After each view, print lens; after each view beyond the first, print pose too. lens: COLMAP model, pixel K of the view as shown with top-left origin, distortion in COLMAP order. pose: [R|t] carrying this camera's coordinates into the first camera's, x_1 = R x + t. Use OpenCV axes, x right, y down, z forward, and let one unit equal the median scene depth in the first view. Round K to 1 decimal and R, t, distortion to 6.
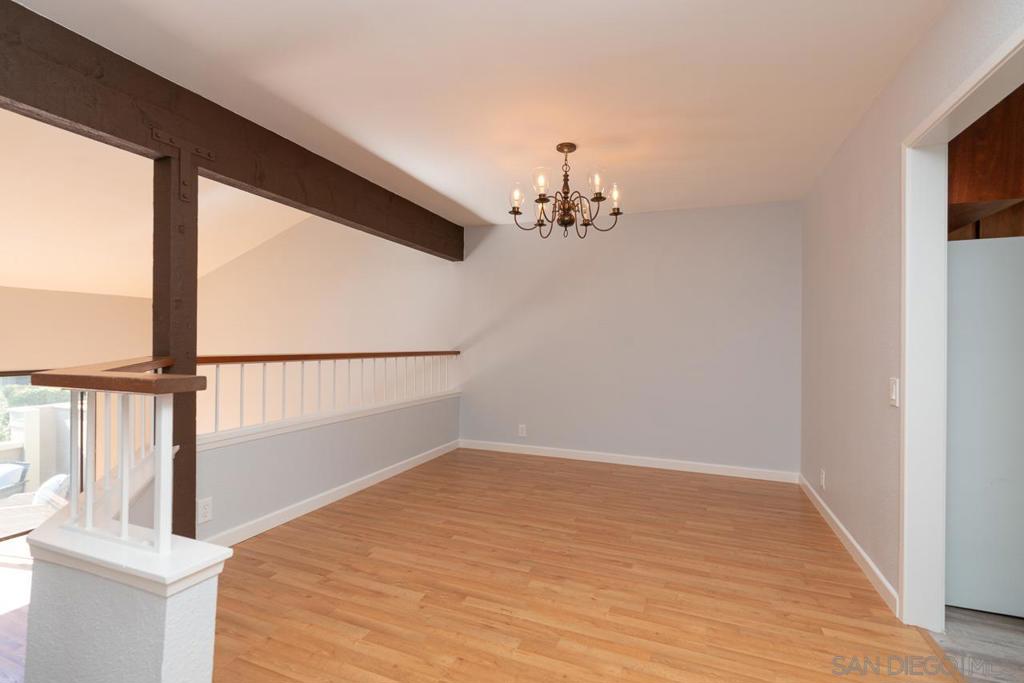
lens RADIAL K [[450.8, 0, 516.2], [0, 450.8, 340.8], [0, 0, 1]] dist [-0.003380, 0.000220]
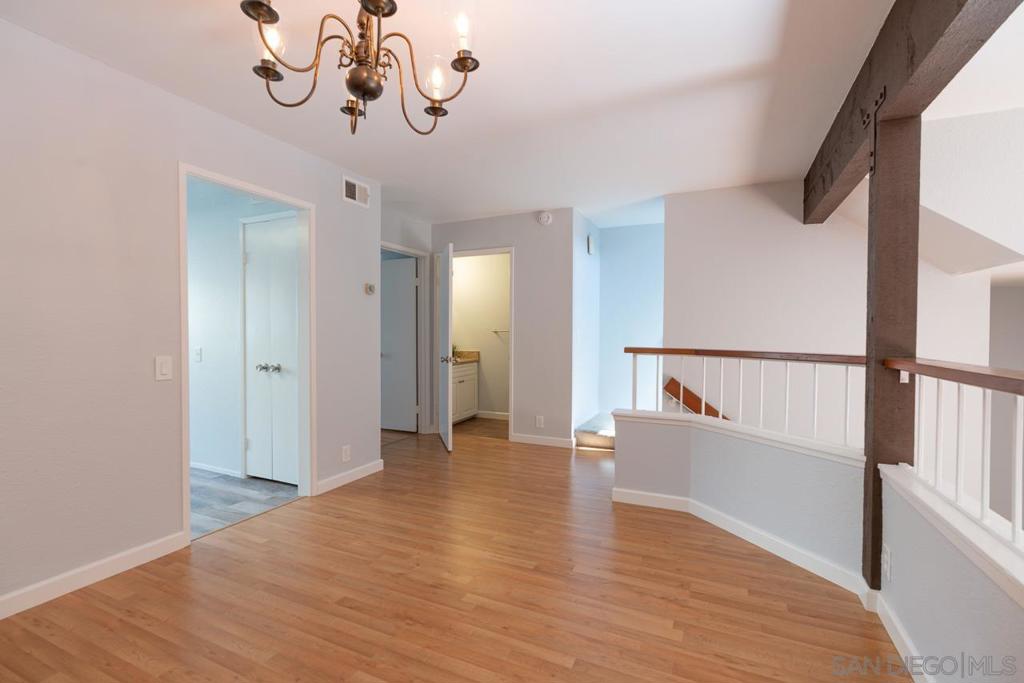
lens RADIAL K [[450.8, 0, 513.0], [0, 450.8, 342.0], [0, 0, 1]] dist [-0.003380, 0.000220]
pose [[-0.997756, -0.022976, 0.062886, -0.104689], [-0.021911, 0.999606, 0.017564, 0.006948], [-0.063264, 0.016147, -0.997866, 1.854038]]
